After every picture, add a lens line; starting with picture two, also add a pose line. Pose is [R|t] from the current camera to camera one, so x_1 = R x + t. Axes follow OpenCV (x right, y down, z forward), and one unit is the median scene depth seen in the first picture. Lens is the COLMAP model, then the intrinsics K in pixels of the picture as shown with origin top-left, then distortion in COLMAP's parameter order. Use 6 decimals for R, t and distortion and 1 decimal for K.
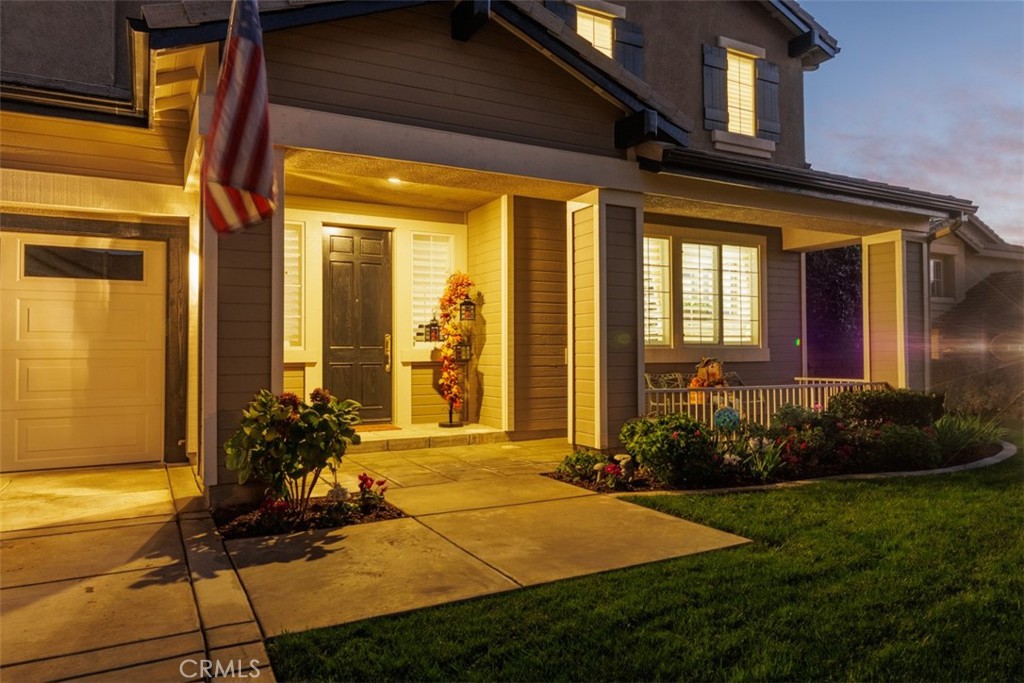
lens RADIAL K [[695.9, 0, 517.3], [0, 695.9, 337.7], [0, 0, 1]] dist [0.000381, -0.000371]
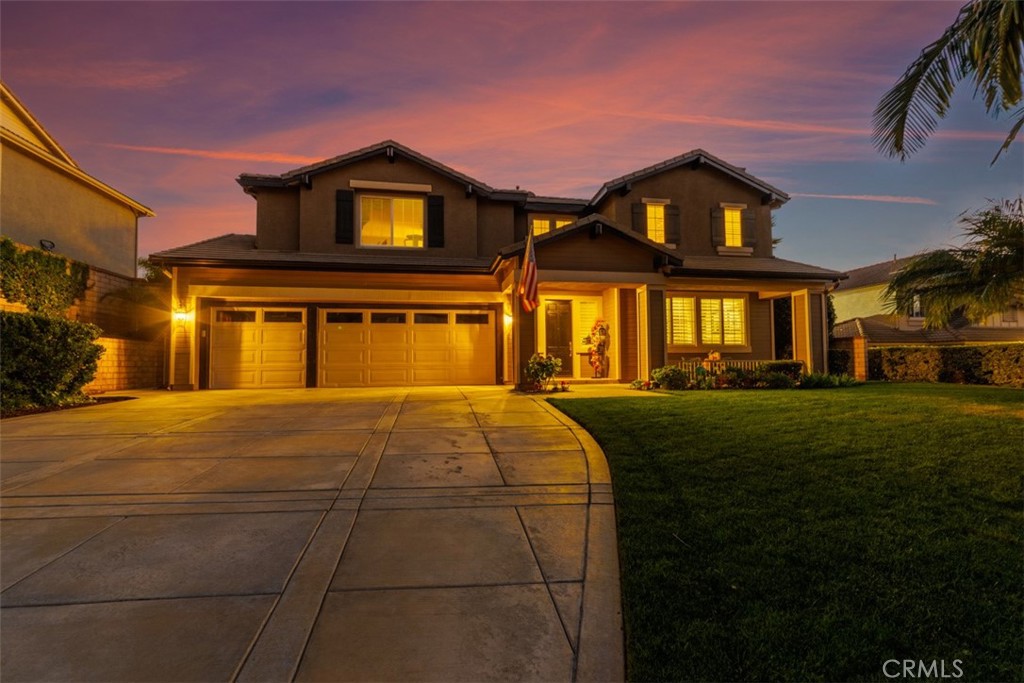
lens RADIAL K [[453.5, 0, 517.1], [0, 453.5, 343.1], [0, 0, 1]] dist [-0.000883, -0.000041]
pose [[0.952313, -0.017392, -0.304627, 0.126681], [0.010354, 0.999641, -0.024703, 0.037178], [0.304947, 0.020371, 0.952151, -0.606201]]
